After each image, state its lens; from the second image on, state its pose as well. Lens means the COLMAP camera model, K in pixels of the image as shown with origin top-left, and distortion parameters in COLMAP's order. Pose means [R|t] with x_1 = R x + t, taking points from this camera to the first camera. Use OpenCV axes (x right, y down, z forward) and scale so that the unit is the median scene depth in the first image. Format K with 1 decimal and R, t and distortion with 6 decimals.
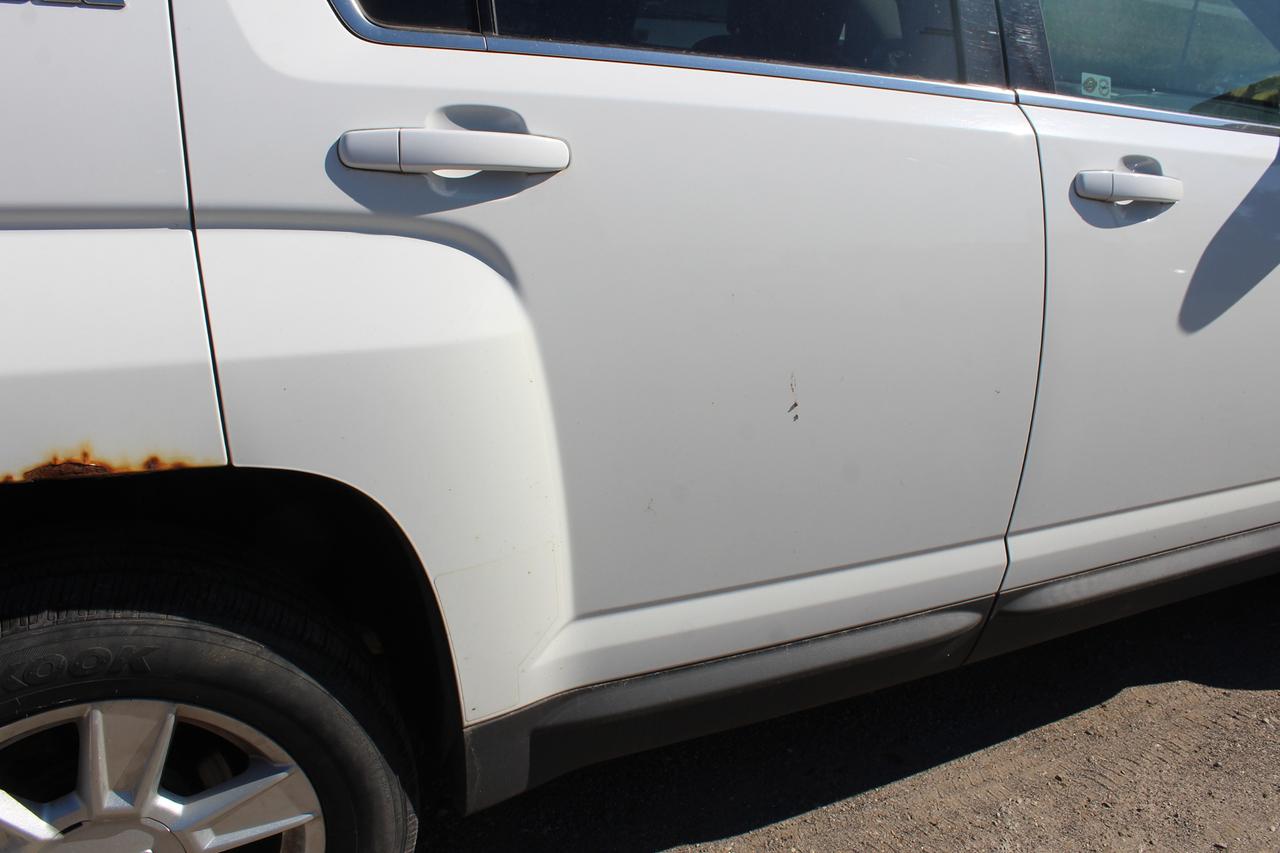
lens RADIAL K [[1044.0, 0, 640.0], [0, 1044.0, 426.5], [0, 0, 1]] dist [-0.163826, 0.143944]
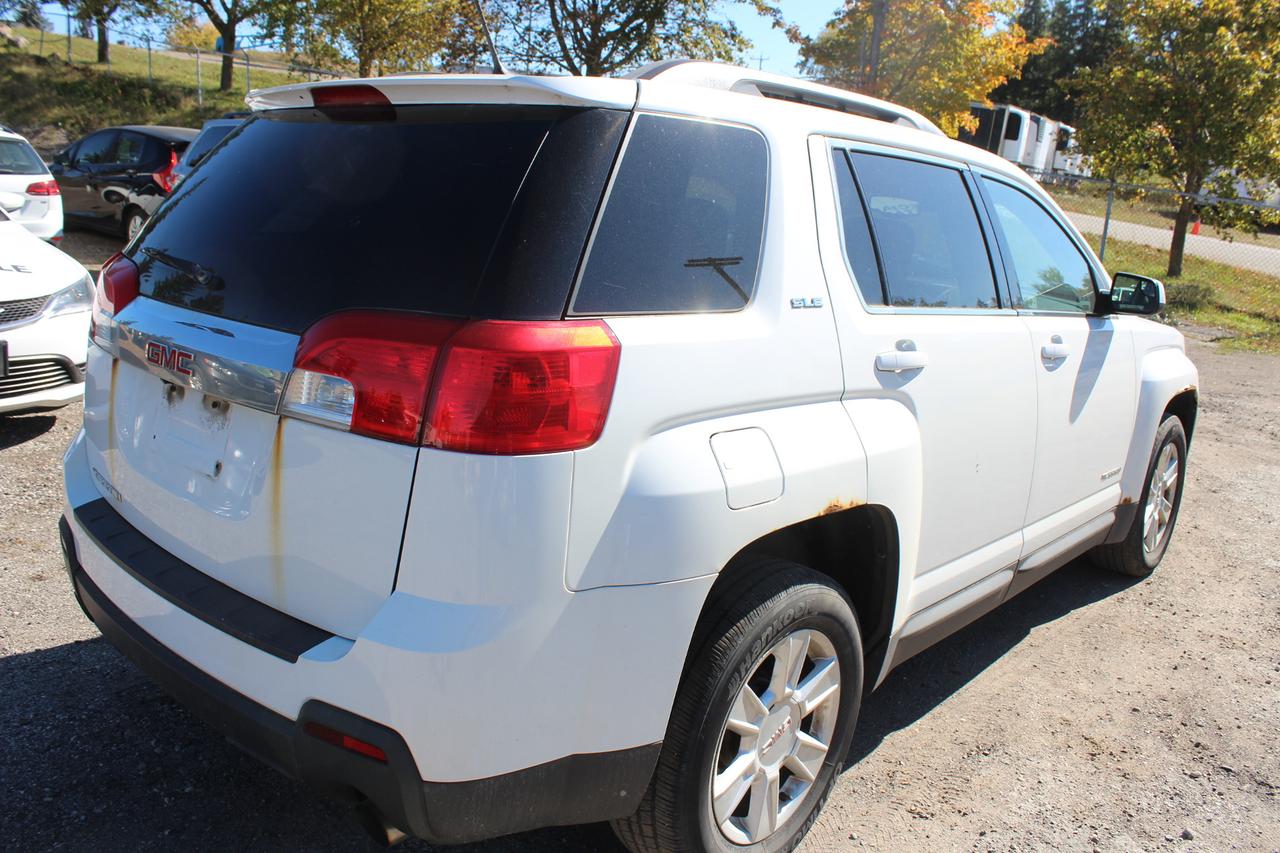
lens RADIAL K [[1044.0, 0, 640.0], [0, 1044.0, 426.5], [0, 0, 1]] dist [-0.163826, 0.143944]
pose [[0.924797, -0.074127, 0.373170, -1.419455], [0.120131, 0.987551, -0.101543, 0.033458], [-0.360997, 0.138735, 0.922190, -0.785269]]
